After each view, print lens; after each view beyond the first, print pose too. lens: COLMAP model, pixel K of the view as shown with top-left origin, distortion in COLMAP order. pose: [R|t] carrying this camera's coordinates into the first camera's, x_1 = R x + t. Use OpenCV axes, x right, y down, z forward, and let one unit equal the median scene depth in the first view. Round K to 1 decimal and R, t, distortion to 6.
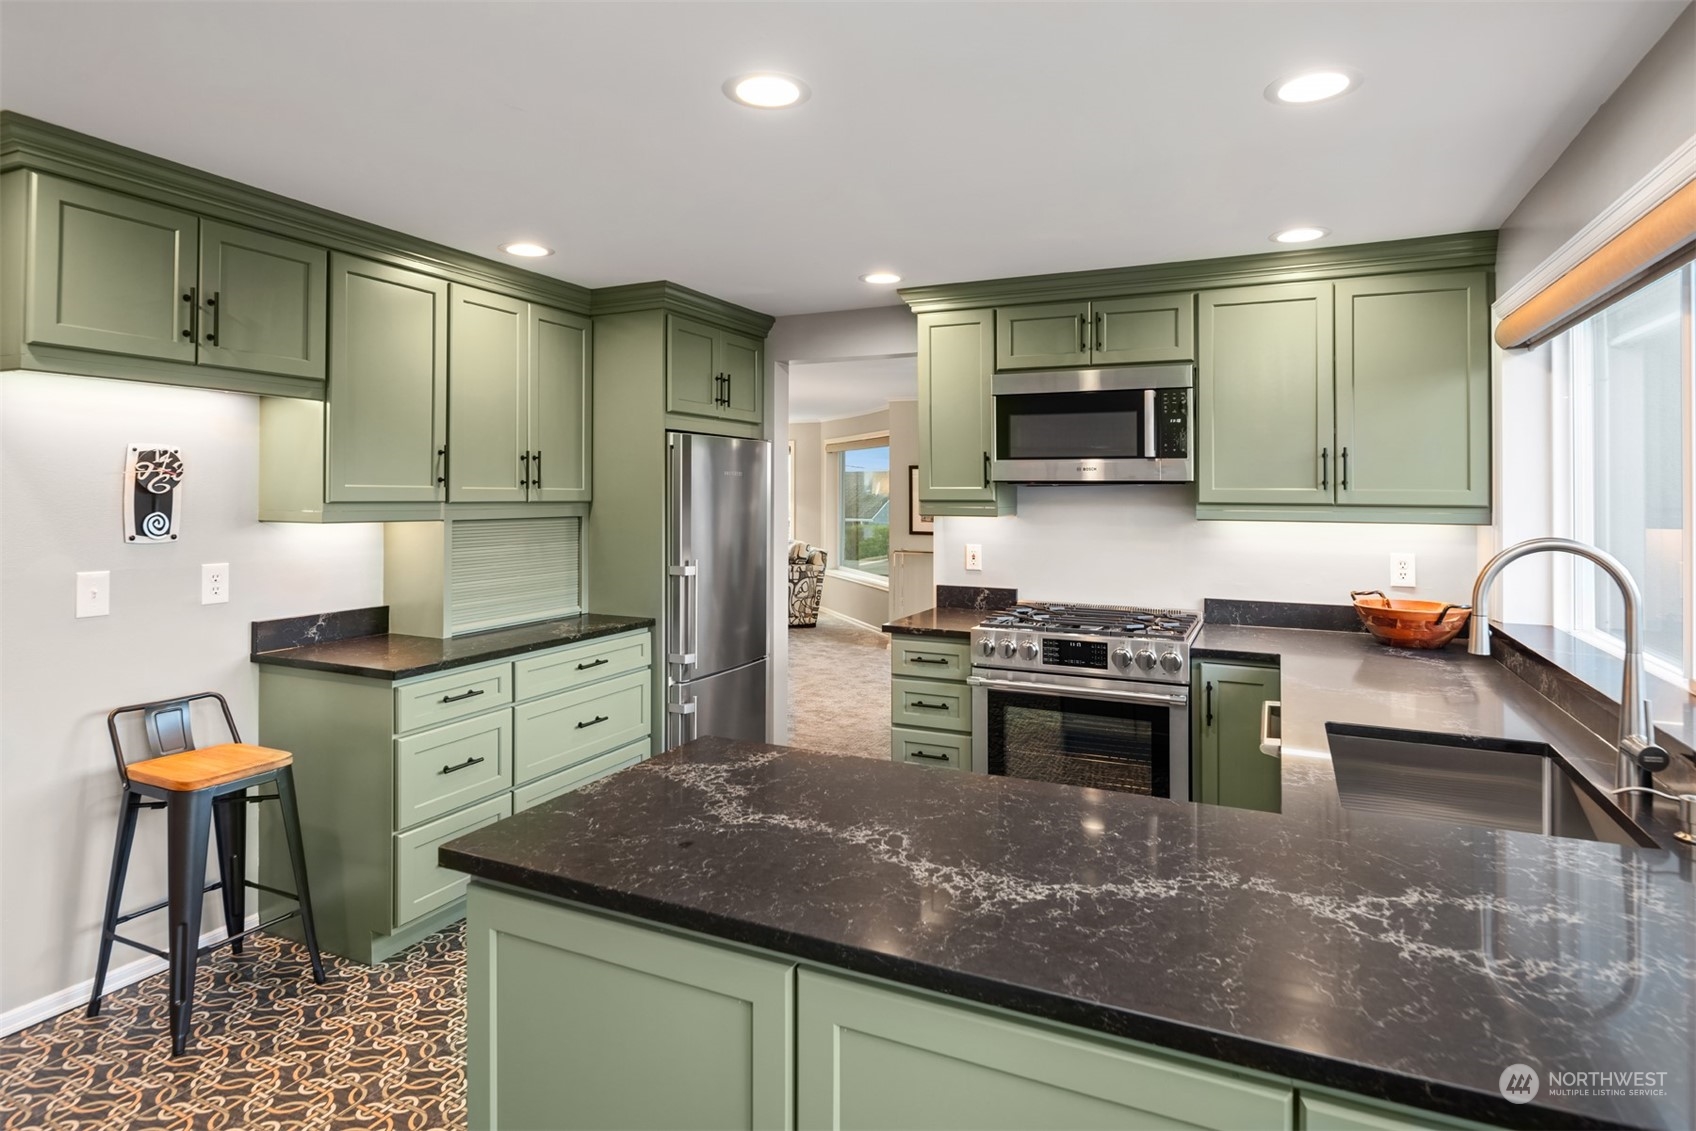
lens RADIAL K [[918.3, 0, 846.7], [0, 918.3, 488.1], [0, 0, 1]] dist [-0.012340, 0.001408]
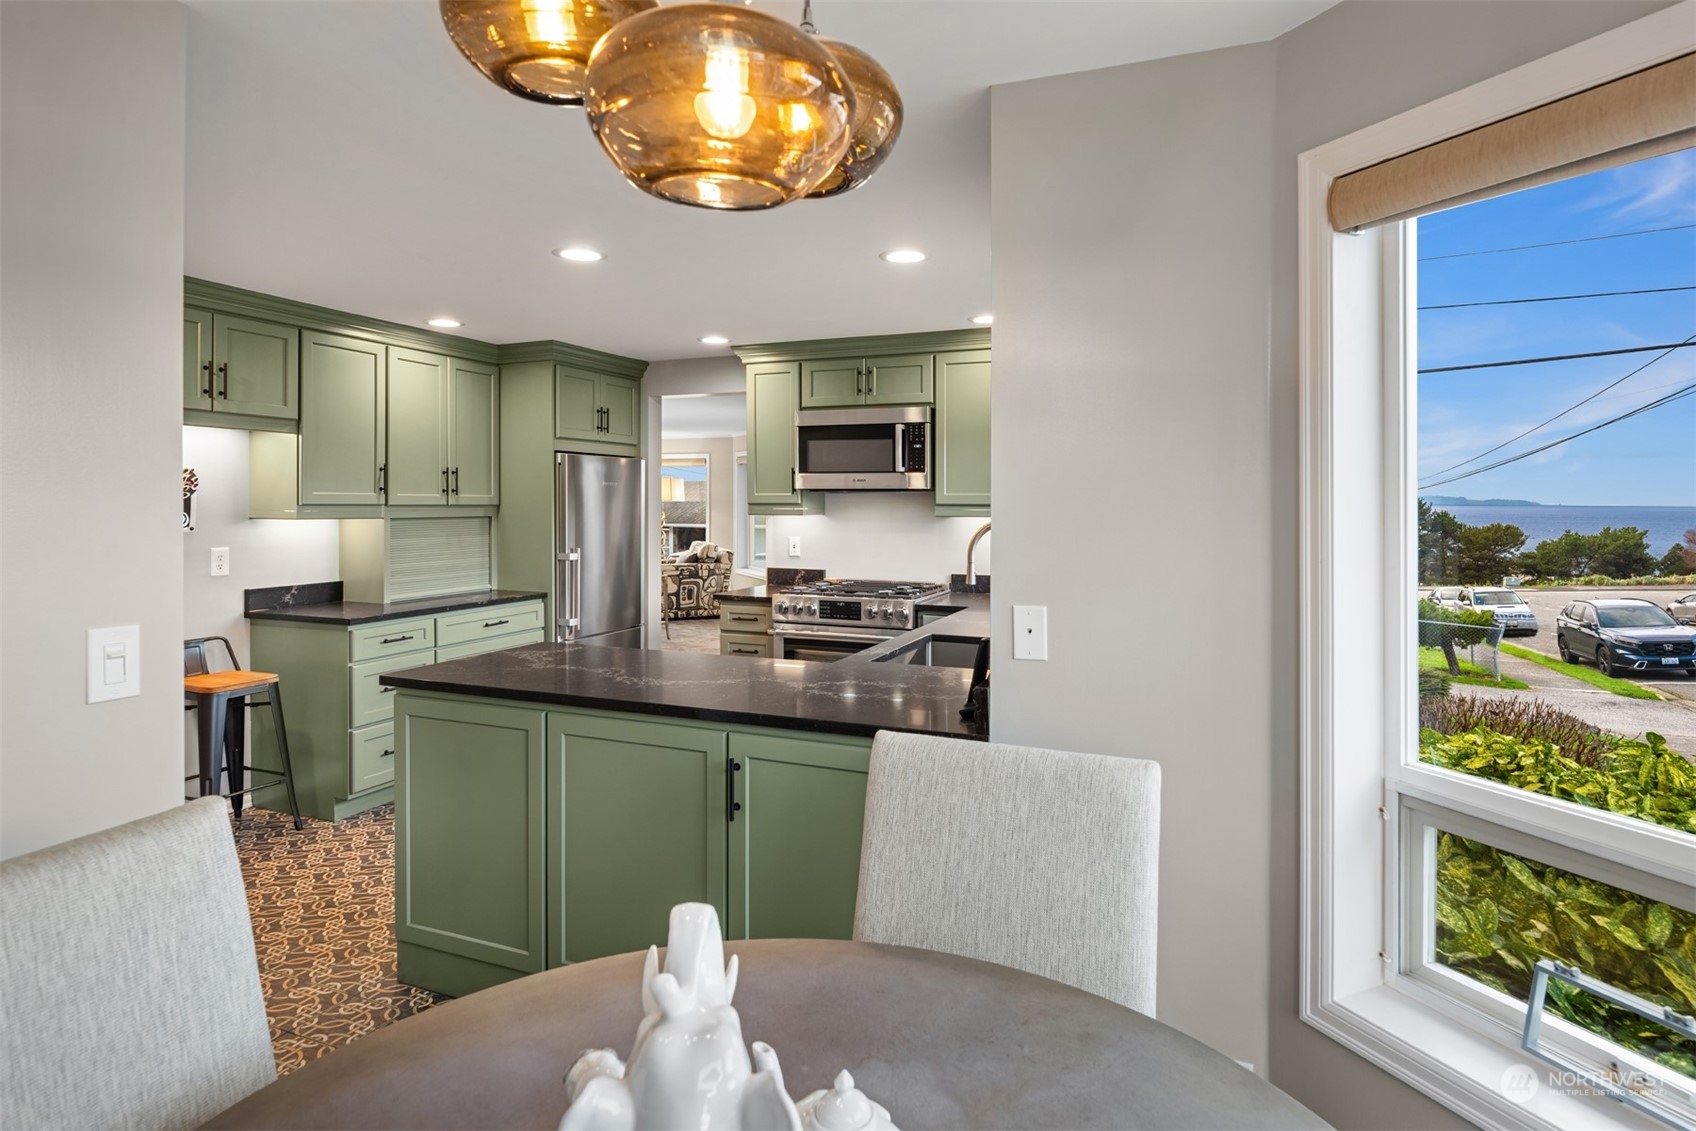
lens RADIAL K [[918.3, 0, 856.4], [0, 918.3, 504.8], [0, 0, 1]] dist [-0.012340, 0.001408]
pose [[0.998284, -0.002666, 0.058503, 0.182954], [0.002172, 0.999962, 0.008496, 0.004649], [-0.058523, -0.008354, 0.998251, -0.402392]]
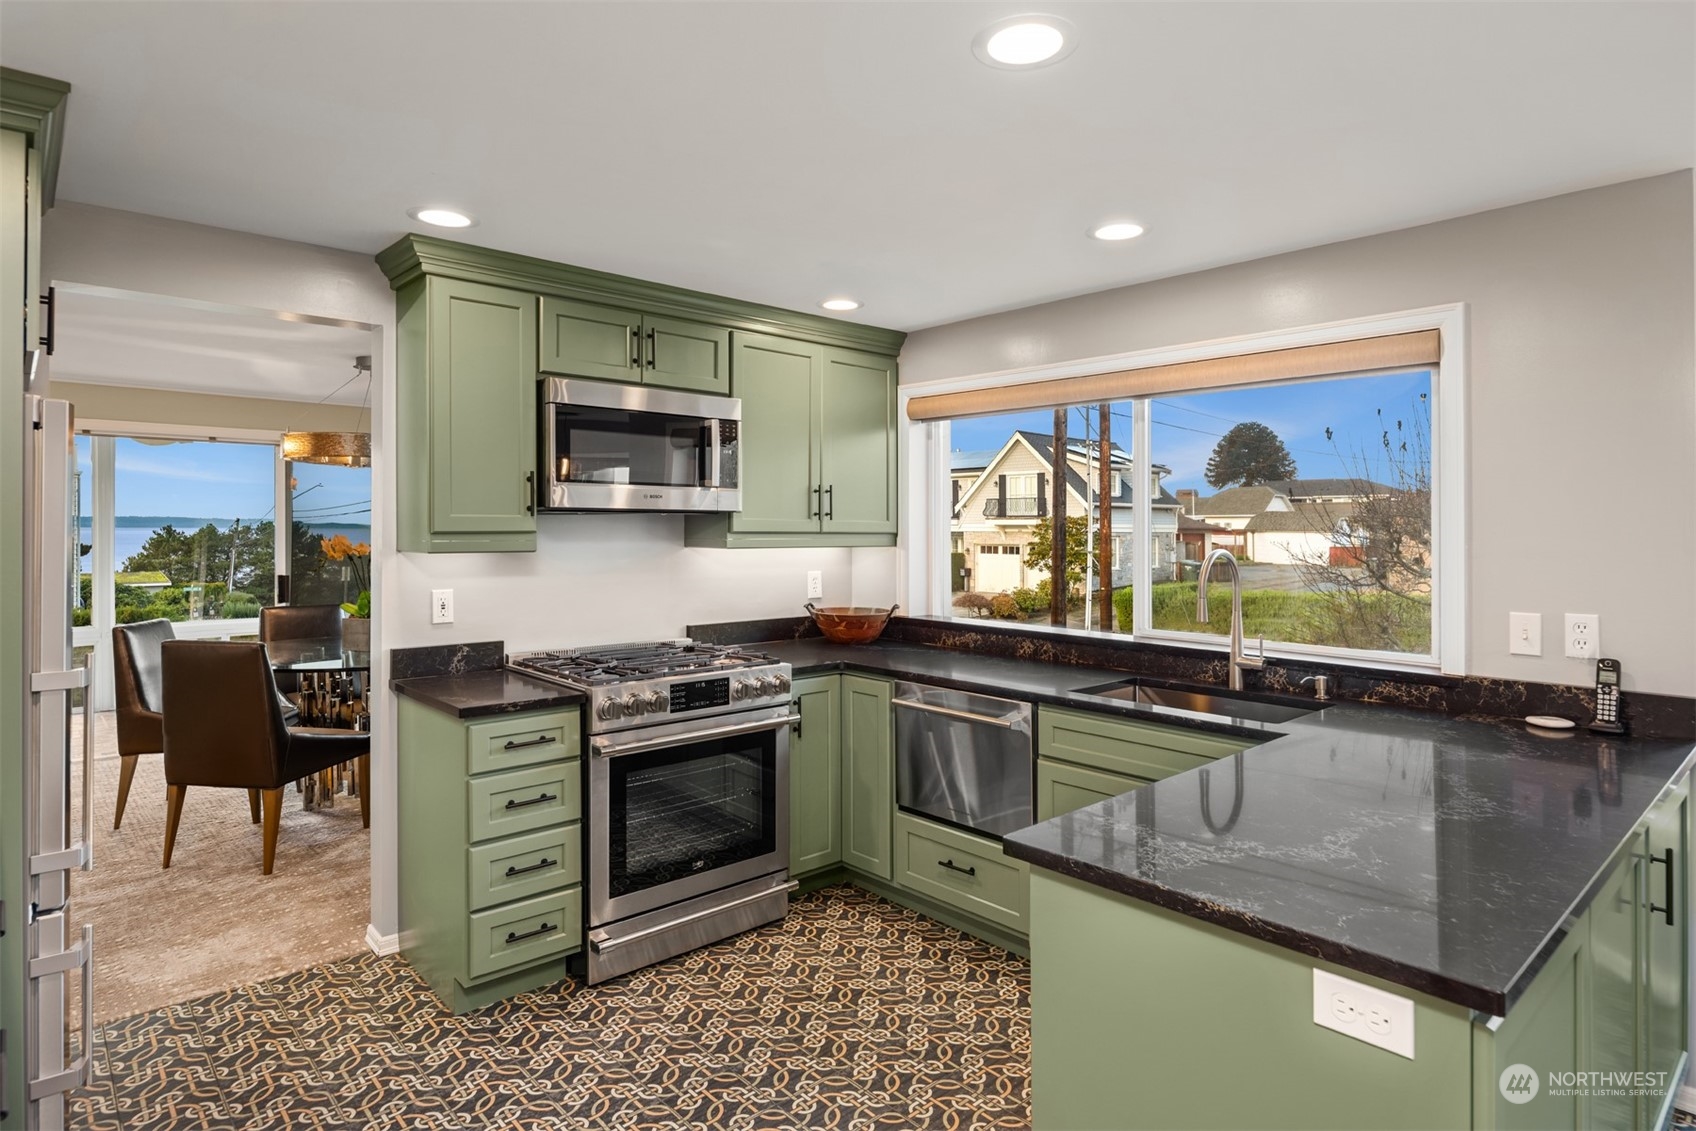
lens RADIAL K [[918.3, 0, 866.8], [0, 918.3, 513.7], [0, 0, 1]] dist [-0.012340, 0.001408]
pose [[0.379529, 0.008093, 0.925144, -0.528846], [-0.006614, 0.999960, -0.006034, 0.000699], [-0.925156, -0.003829, 0.379567, 0.470947]]
